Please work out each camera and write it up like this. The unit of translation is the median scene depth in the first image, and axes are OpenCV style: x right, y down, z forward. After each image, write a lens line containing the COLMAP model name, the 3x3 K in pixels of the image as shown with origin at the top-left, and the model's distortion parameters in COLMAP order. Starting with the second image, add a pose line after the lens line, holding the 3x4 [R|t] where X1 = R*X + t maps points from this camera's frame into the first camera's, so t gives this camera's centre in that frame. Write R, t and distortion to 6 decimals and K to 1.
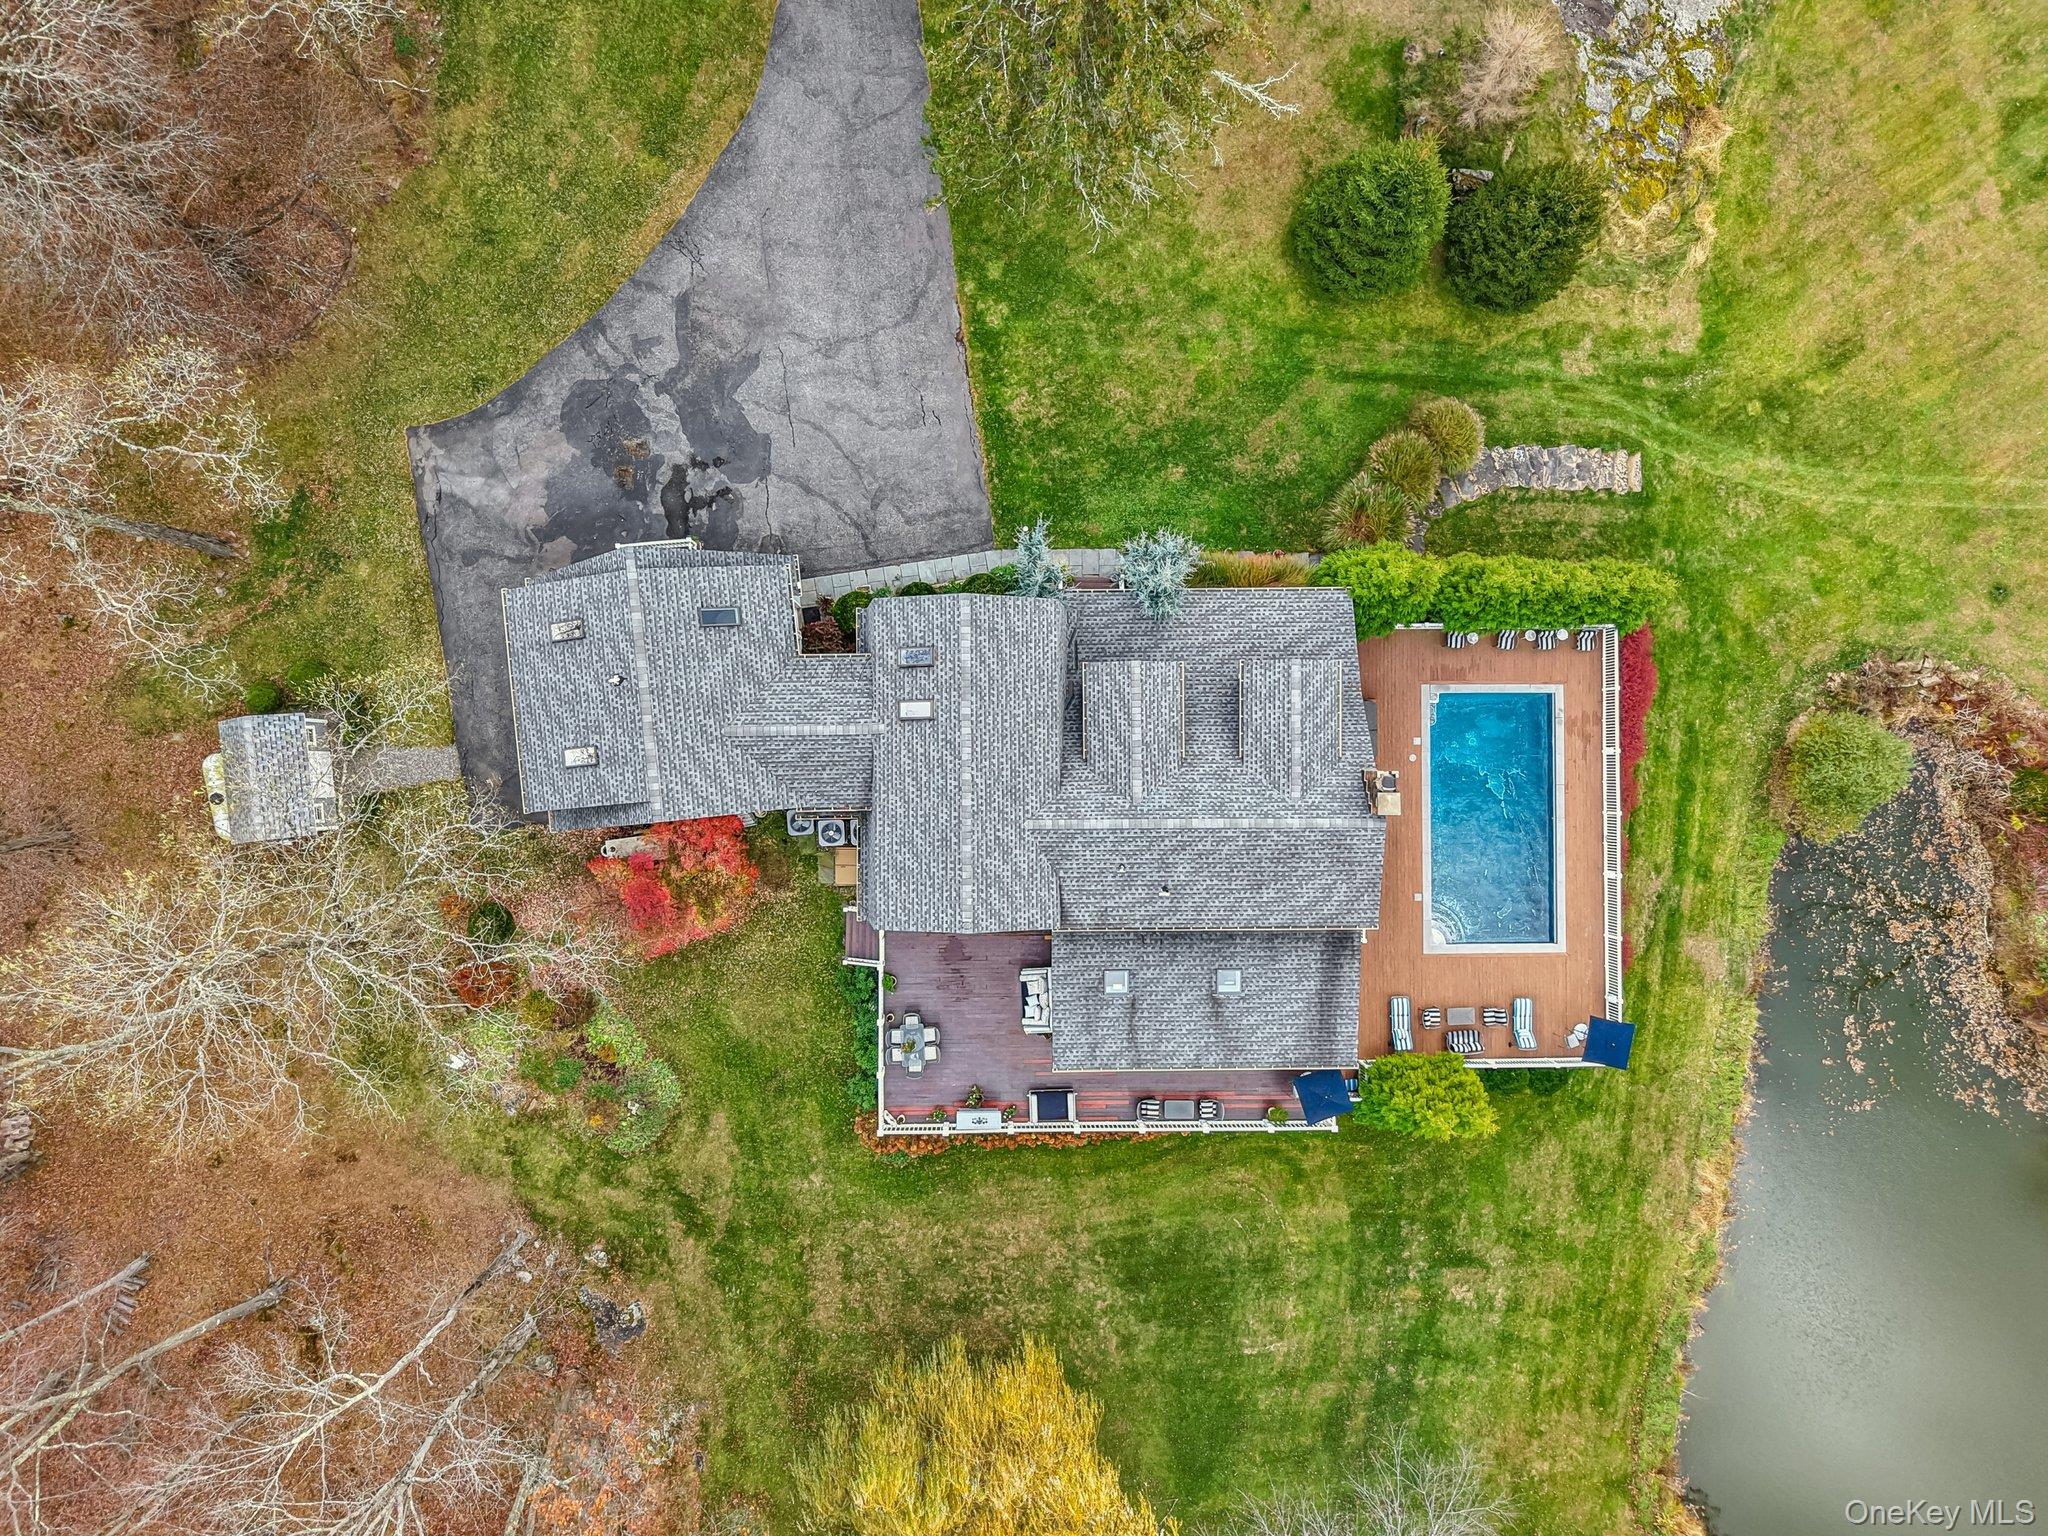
lens RADIAL K [[1434.8, 0, 1010.4], [0, 1434.8, 771.0], [0, 0, 1]] dist [-0.046129, -0.008237]
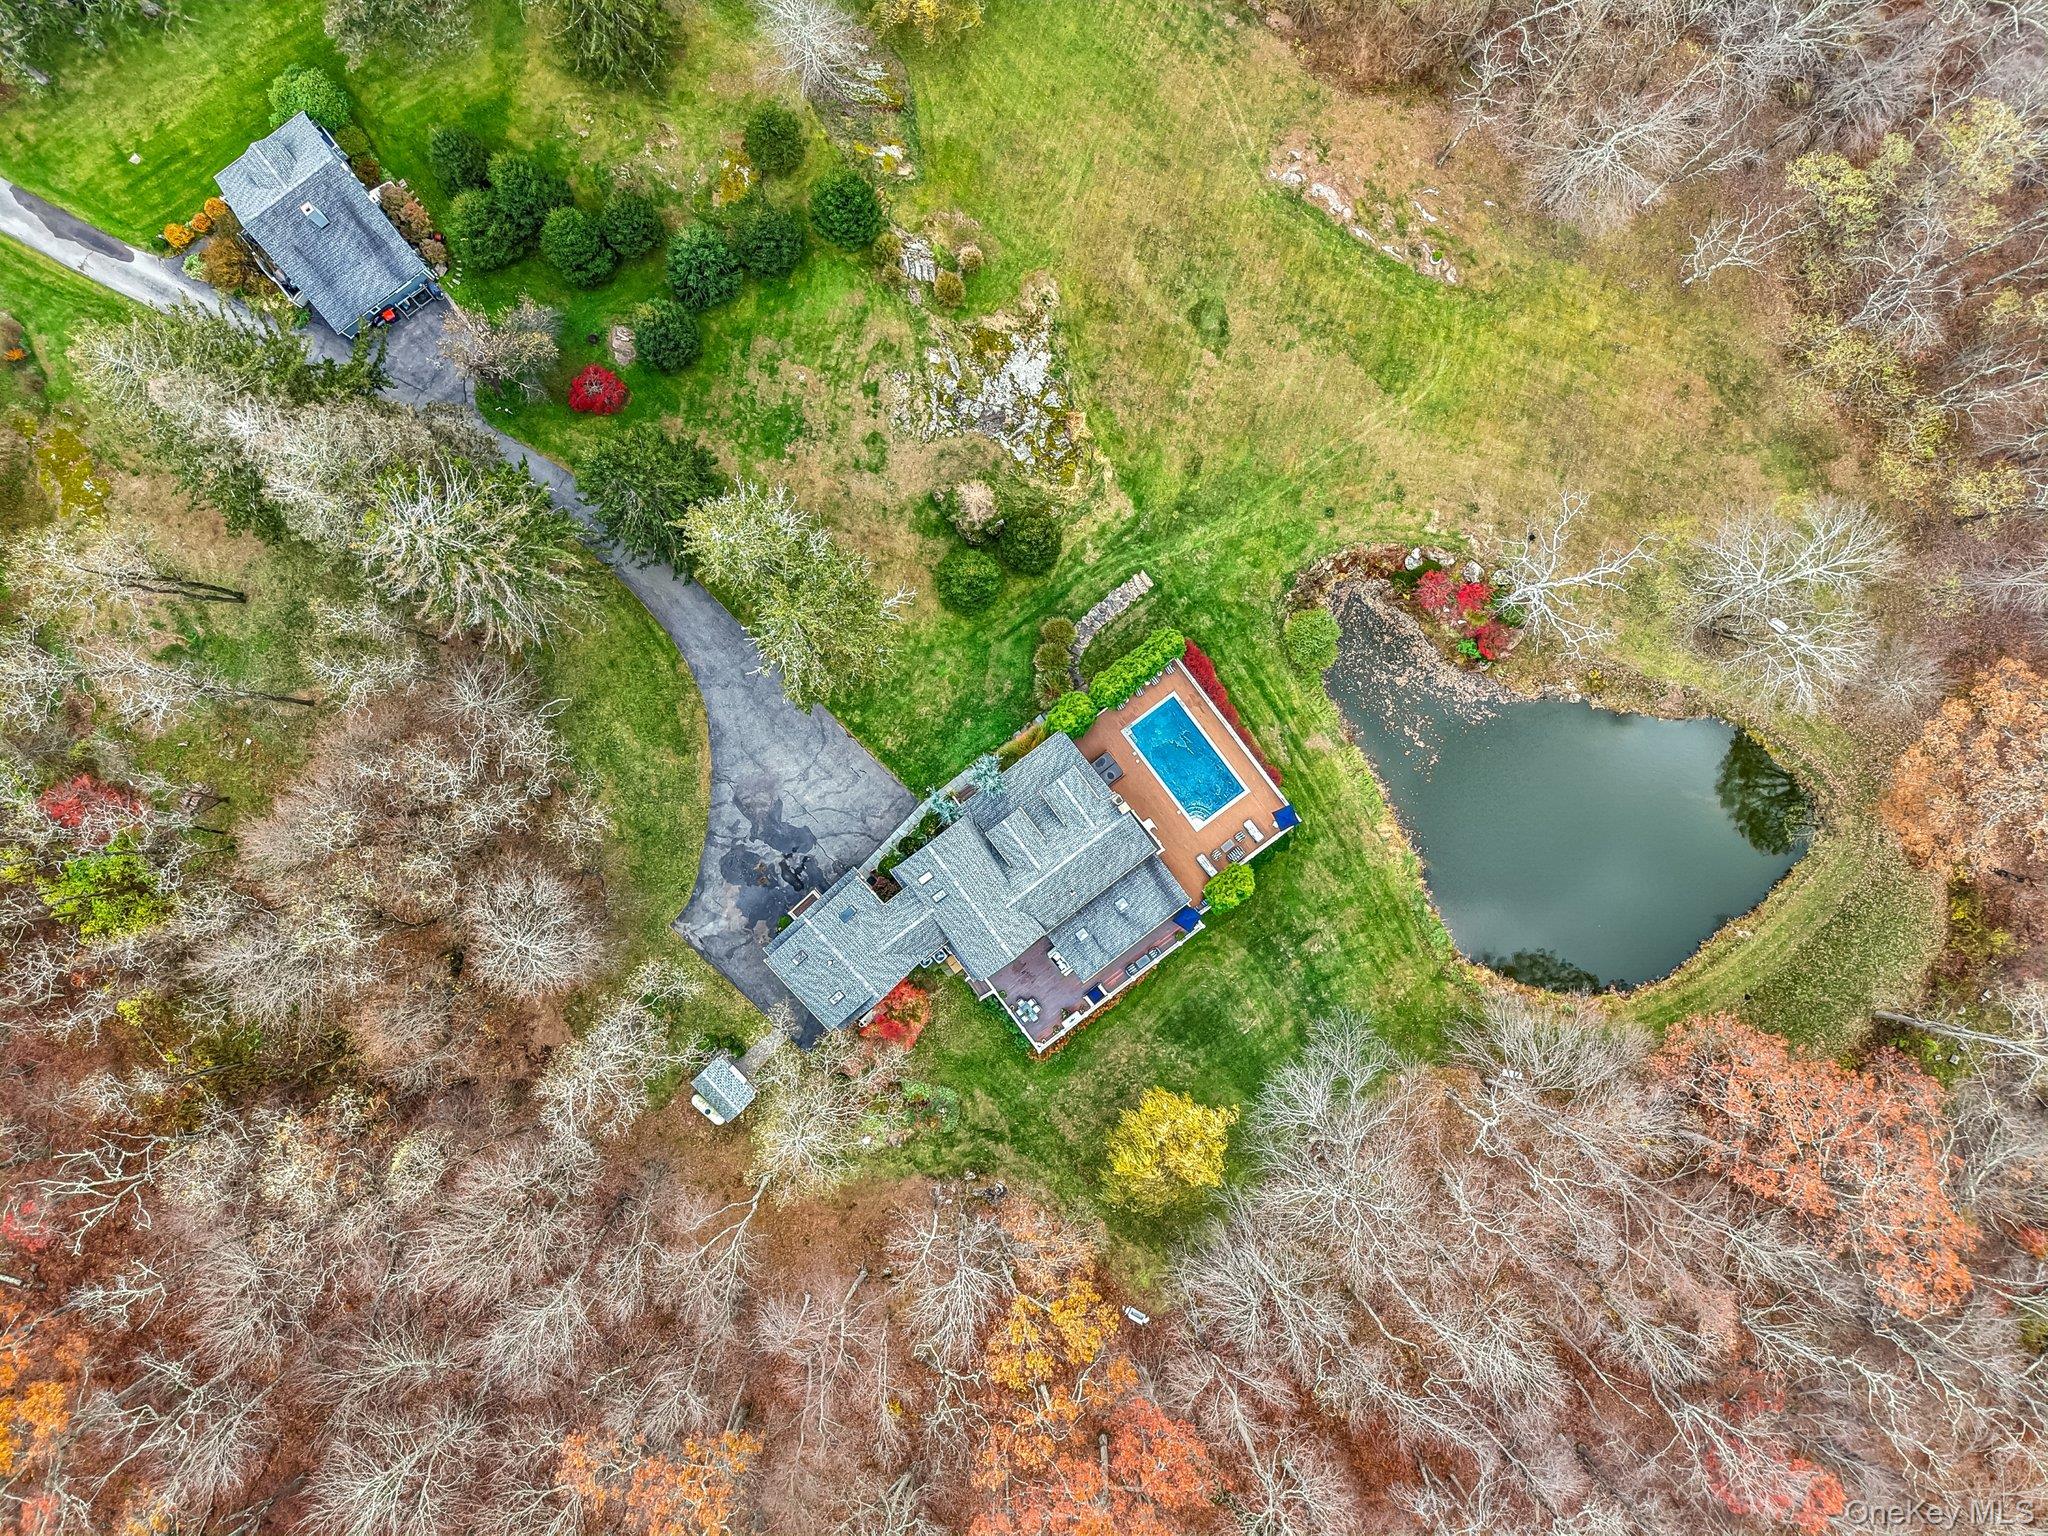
lens RADIAL K [[1434.8, 0, 1036.7], [0, 1434.8, 755.6], [0, 0, 1]] dist [-0.046129, -0.008237]
pose [[0.801341, -0.598115, 0.010537, 0.148508], [0.597786, 0.801313, 0.023444, -0.159653], [-0.022466, -0.012488, 0.999670, -1.147744]]
